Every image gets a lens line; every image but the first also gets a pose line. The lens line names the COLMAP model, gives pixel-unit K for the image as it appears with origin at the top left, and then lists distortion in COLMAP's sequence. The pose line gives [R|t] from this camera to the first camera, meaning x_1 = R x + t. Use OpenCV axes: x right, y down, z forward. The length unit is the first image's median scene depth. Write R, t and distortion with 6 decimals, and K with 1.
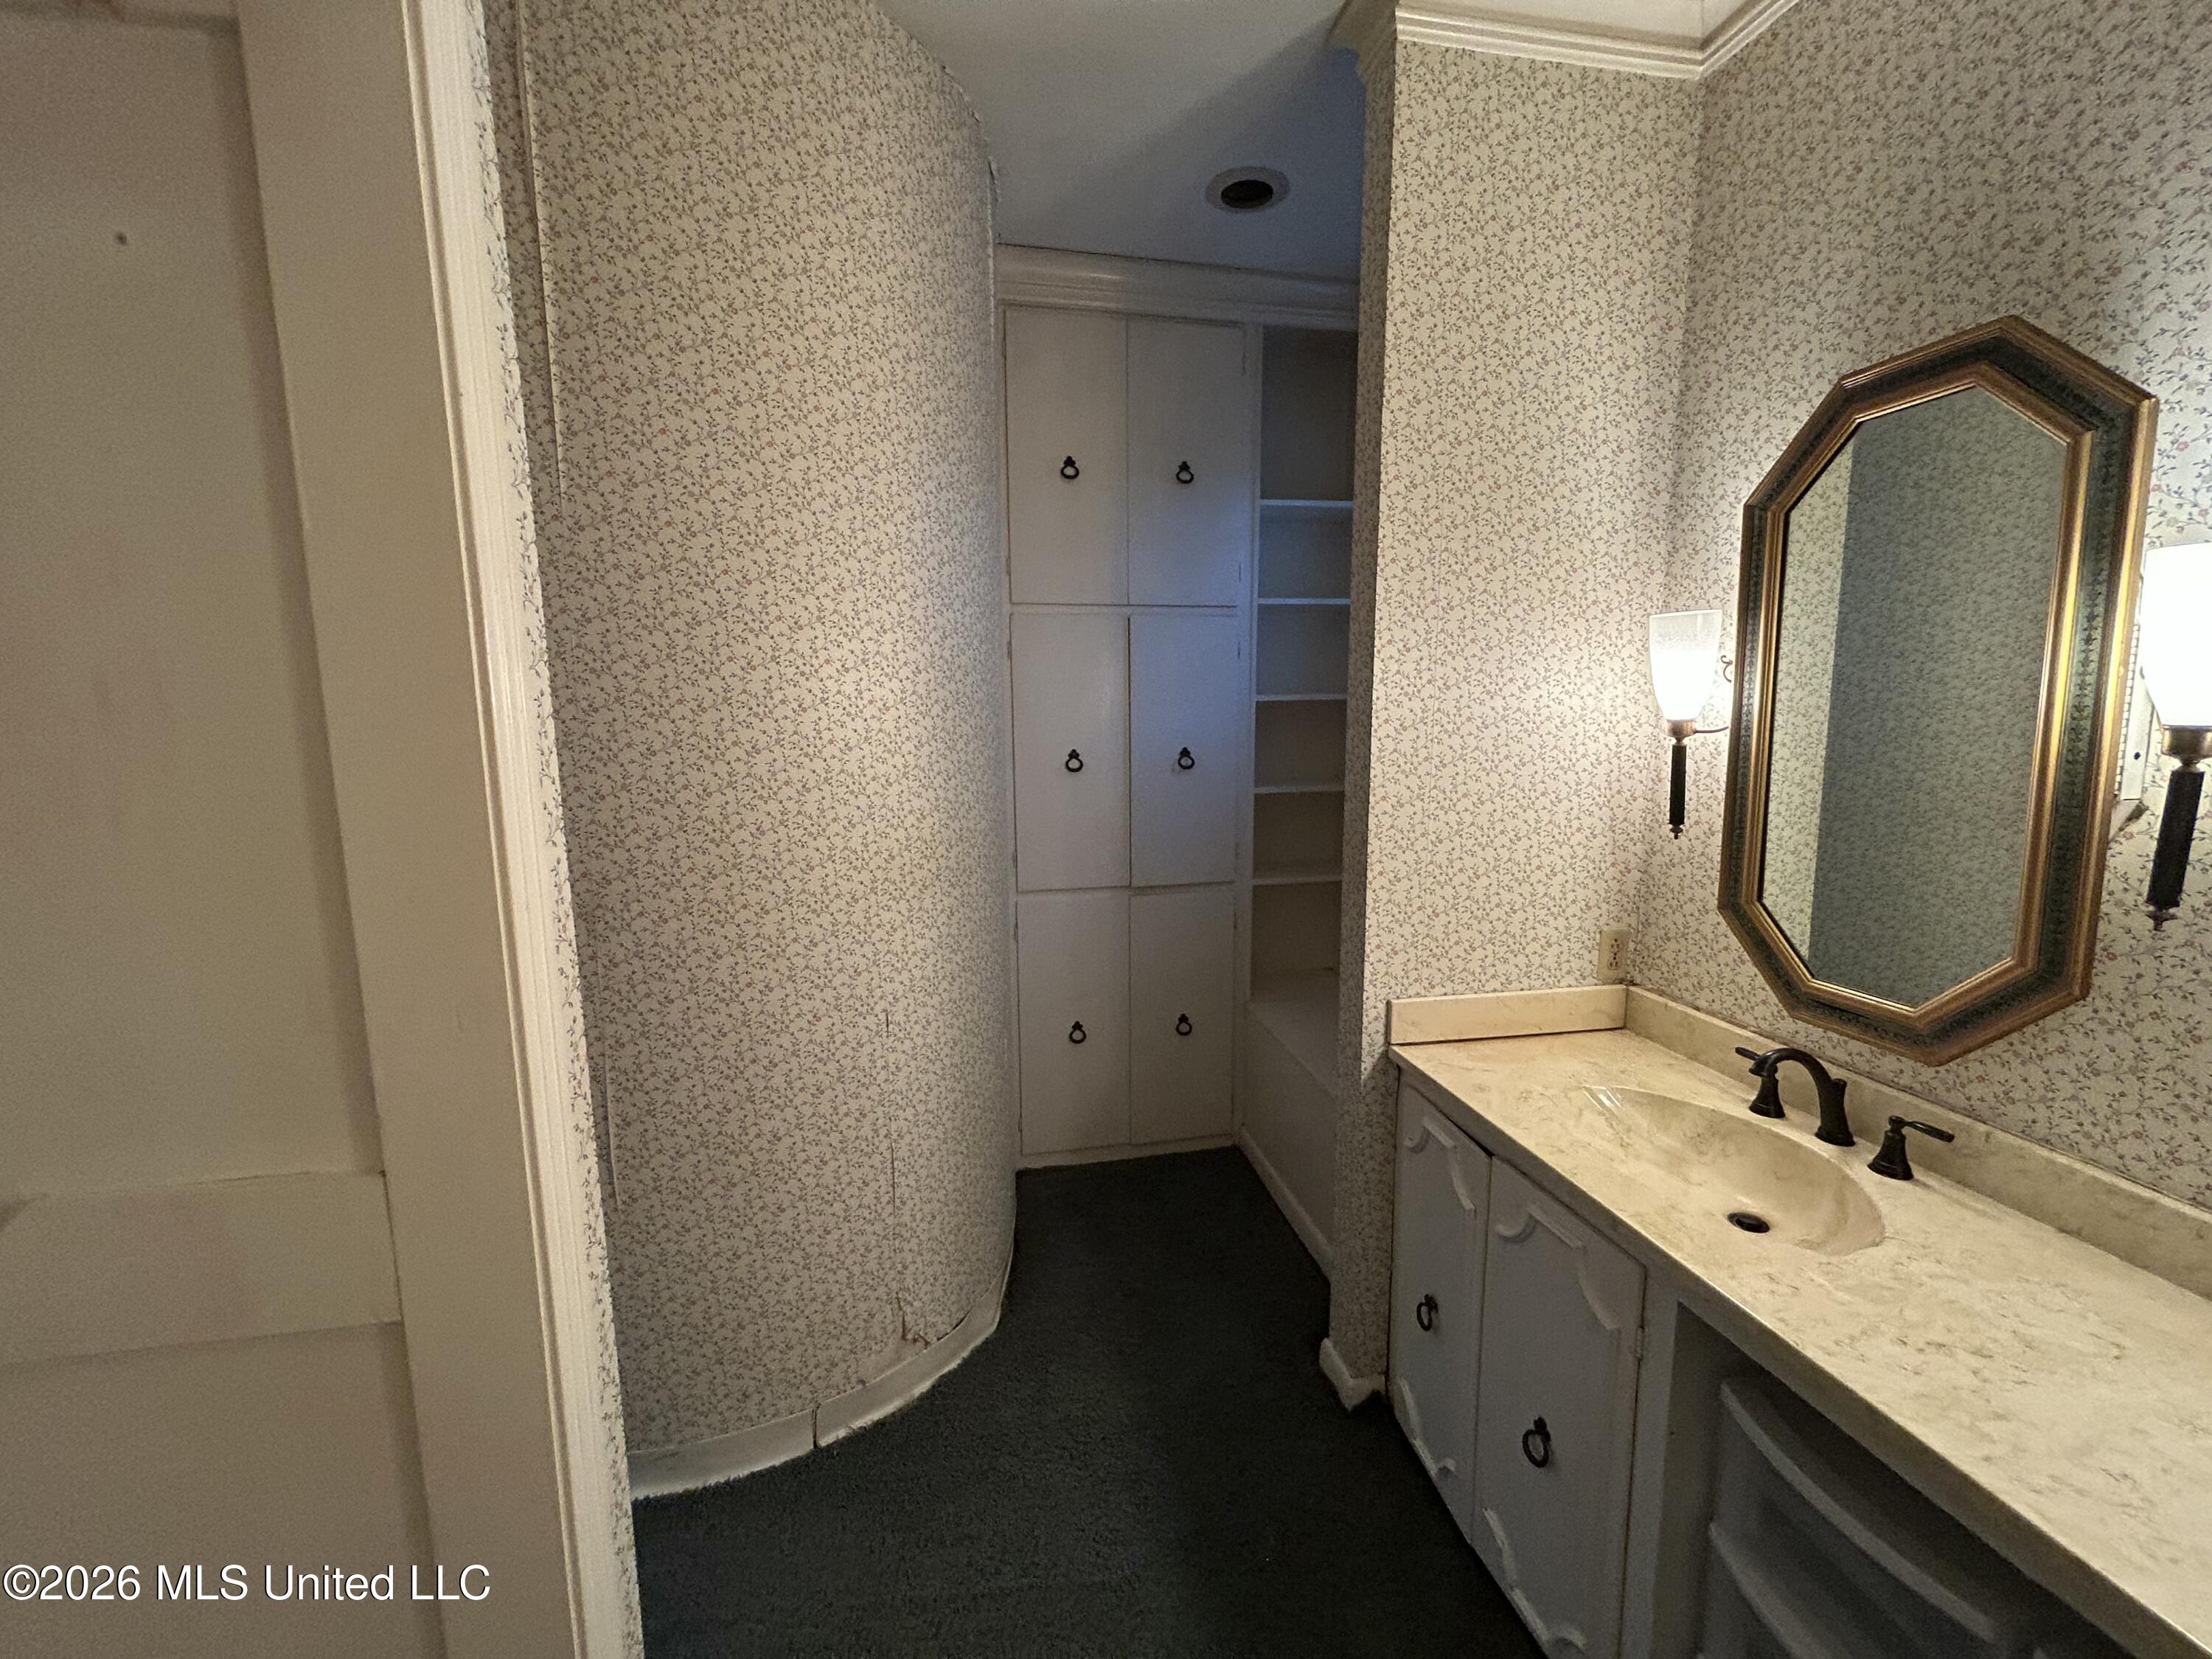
lens RADIAL K [[887.4, 0, 1106.0], [0, 887.4, 829.5], [0, 0, 1]] dist [0.000122, 0.000033]
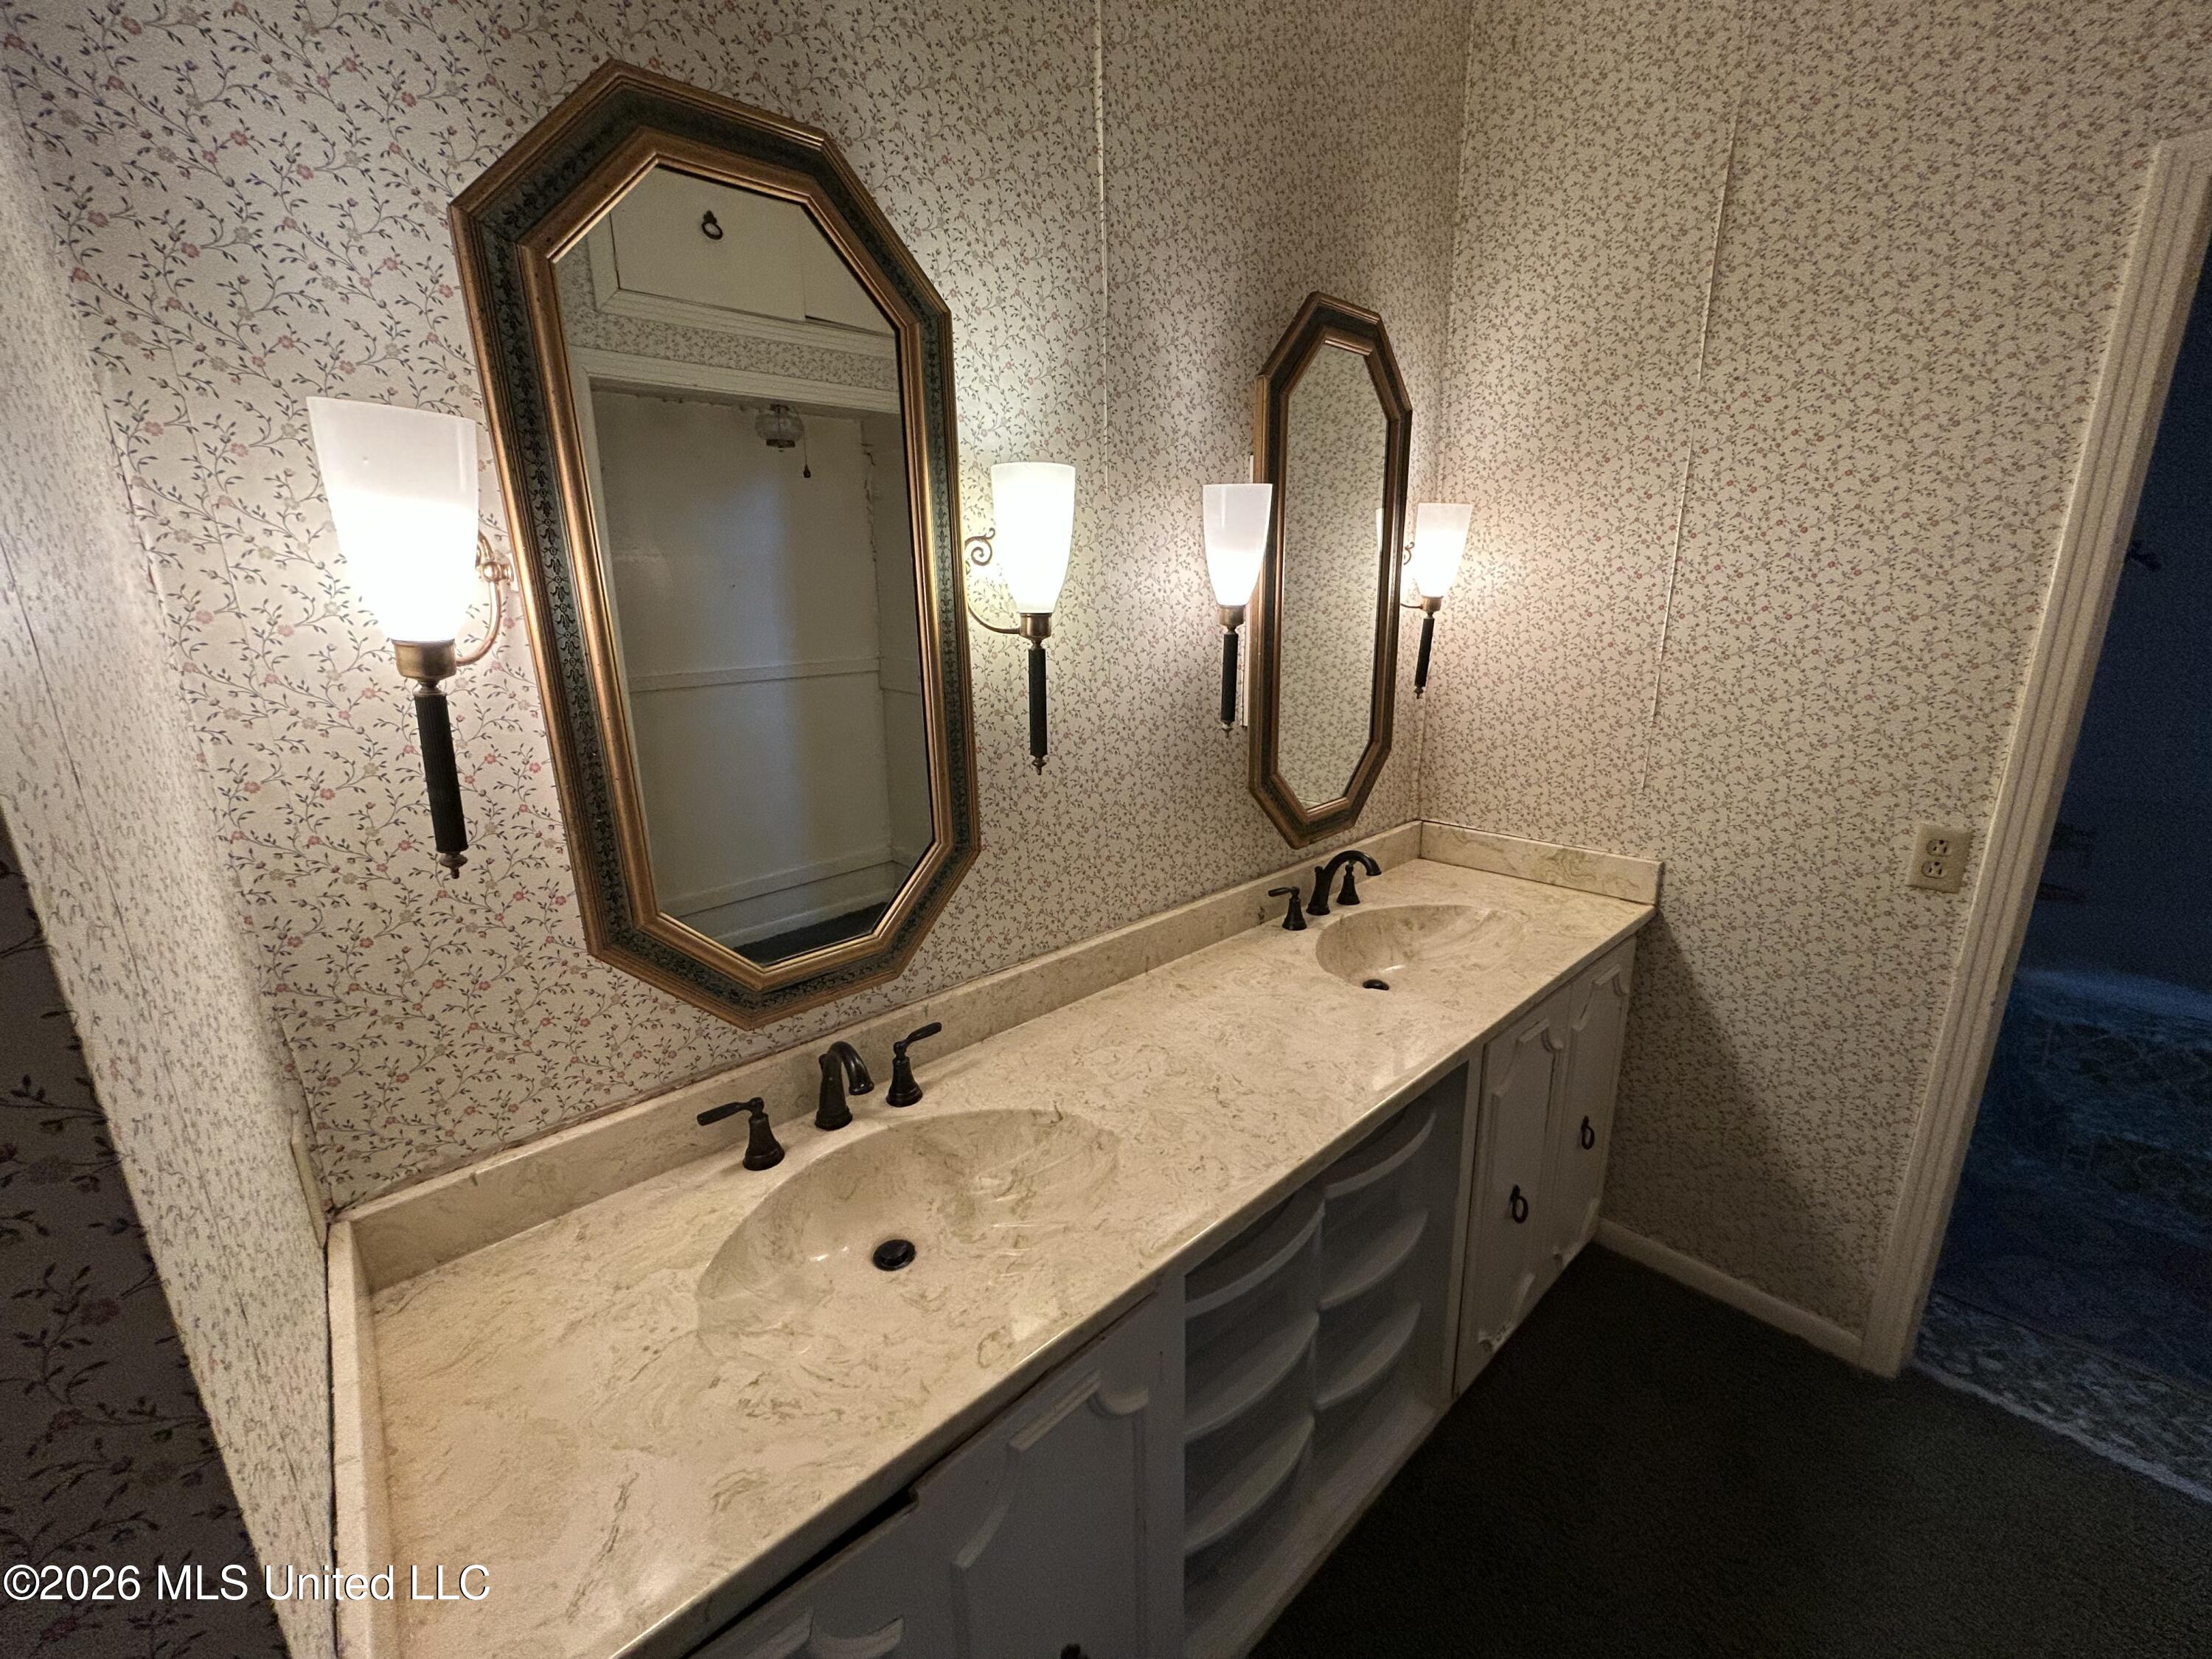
lens RADIAL K [[887.4, 0, 1106.0], [0, 887.4, 829.5], [0, 0, 1]] dist [0.000122, 0.000033]
pose [[-0.517915, -0.198367, 0.832114, 0.027436], [0.148803, 0.937020, 0.315992, -0.151223], [-0.842390, 0.287478, -0.455780, 1.124147]]
